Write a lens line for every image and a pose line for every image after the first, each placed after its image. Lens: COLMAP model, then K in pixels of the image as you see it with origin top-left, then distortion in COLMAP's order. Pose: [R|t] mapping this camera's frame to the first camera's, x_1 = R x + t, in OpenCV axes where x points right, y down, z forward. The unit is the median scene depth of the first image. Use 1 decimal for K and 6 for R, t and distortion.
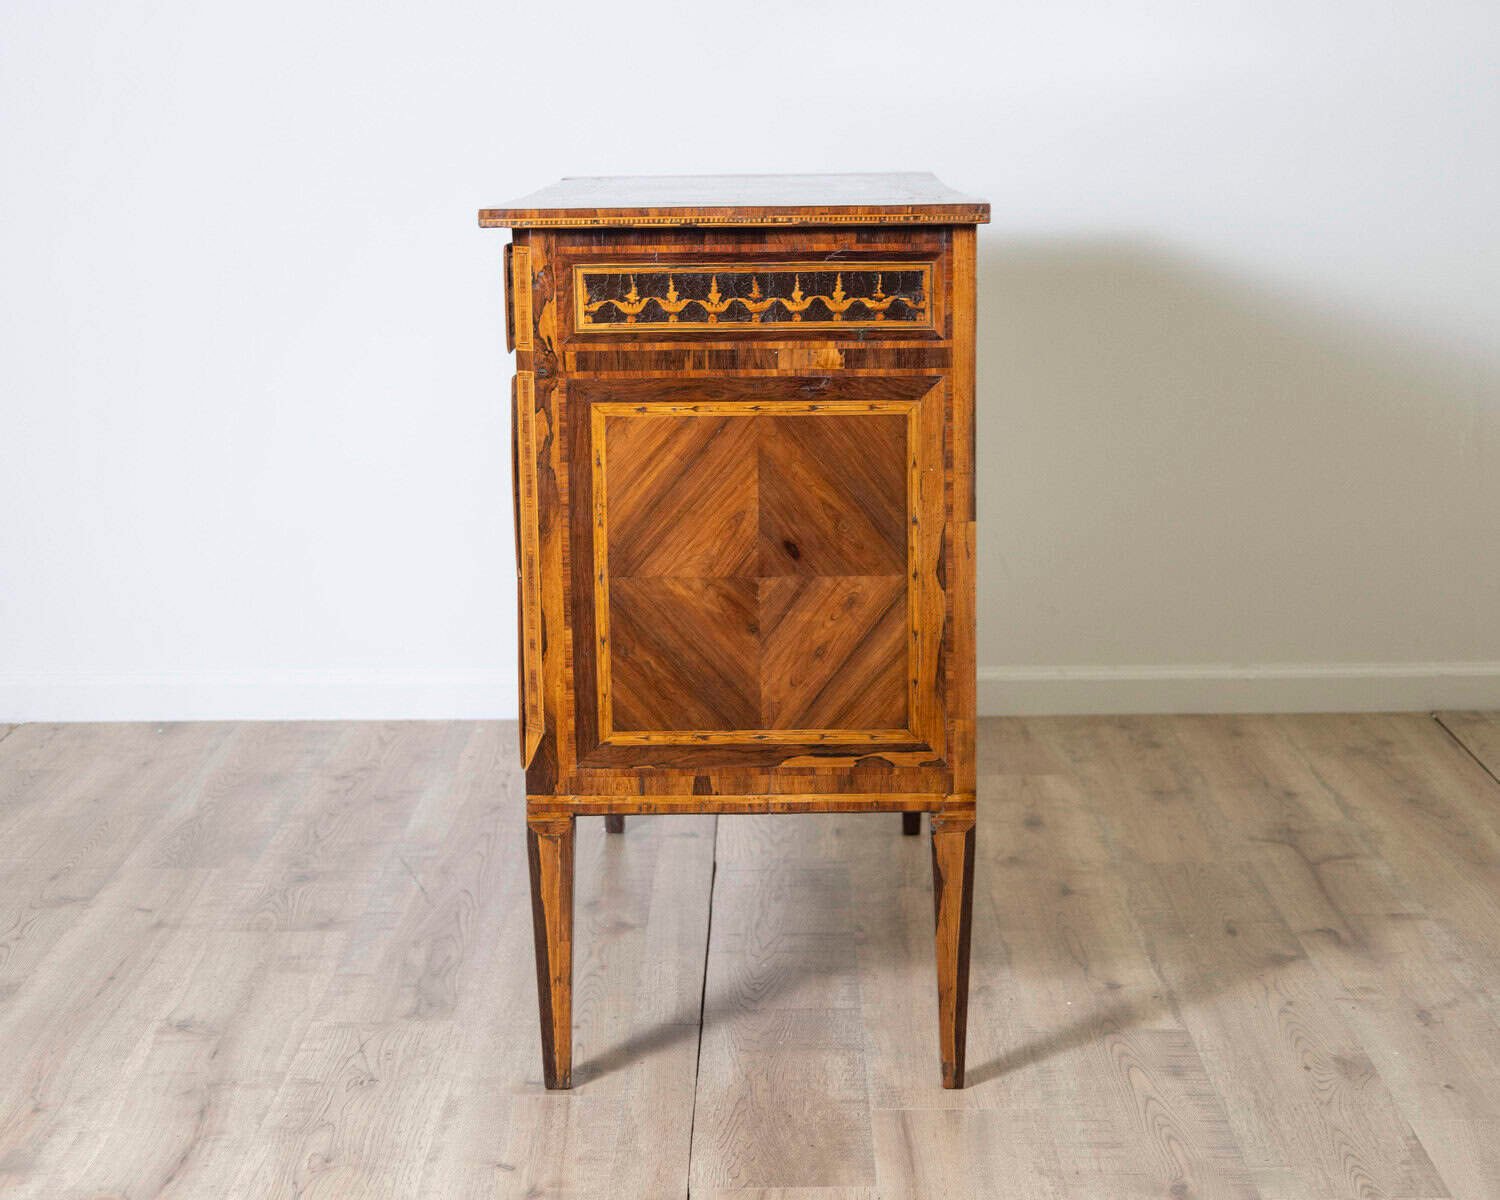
lens RADIAL K [[2858.2, 0, 752.2], [0, 2858.2, 598.7], [0, 0, 1]] dist [0.083700, 0.000000]
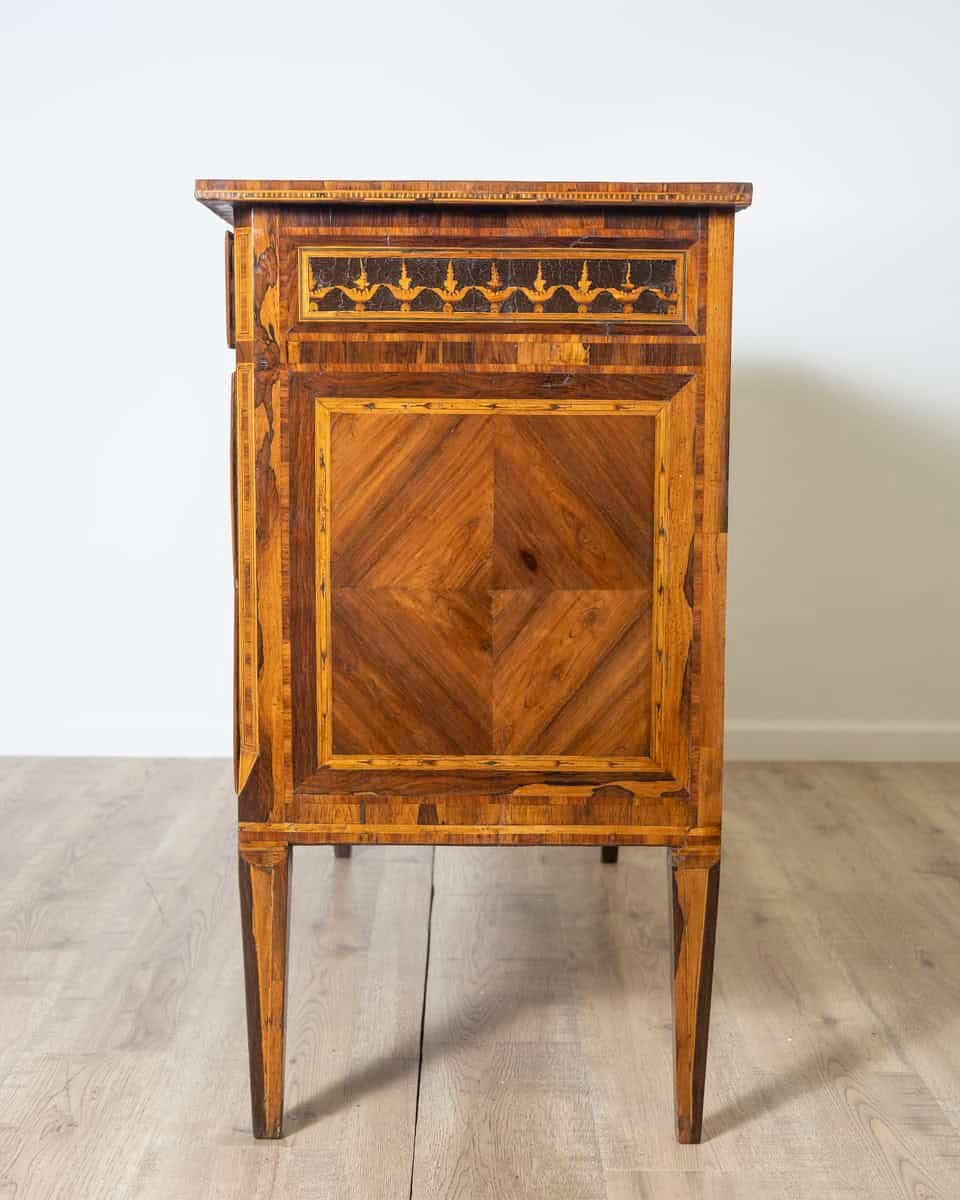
lens RADIAL K [[1760.0, 0, 473.5], [0, 1760.0, 597.3], [0, 0, 1]] dist [0.055273, 0.000000]
pose [[0.999771, 0.015880, 0.014341, -0.012077], [-0.015003, 0.998129, -0.059274, 0.028975], [-0.015255, 0.059046, 0.998139, 0.428232]]
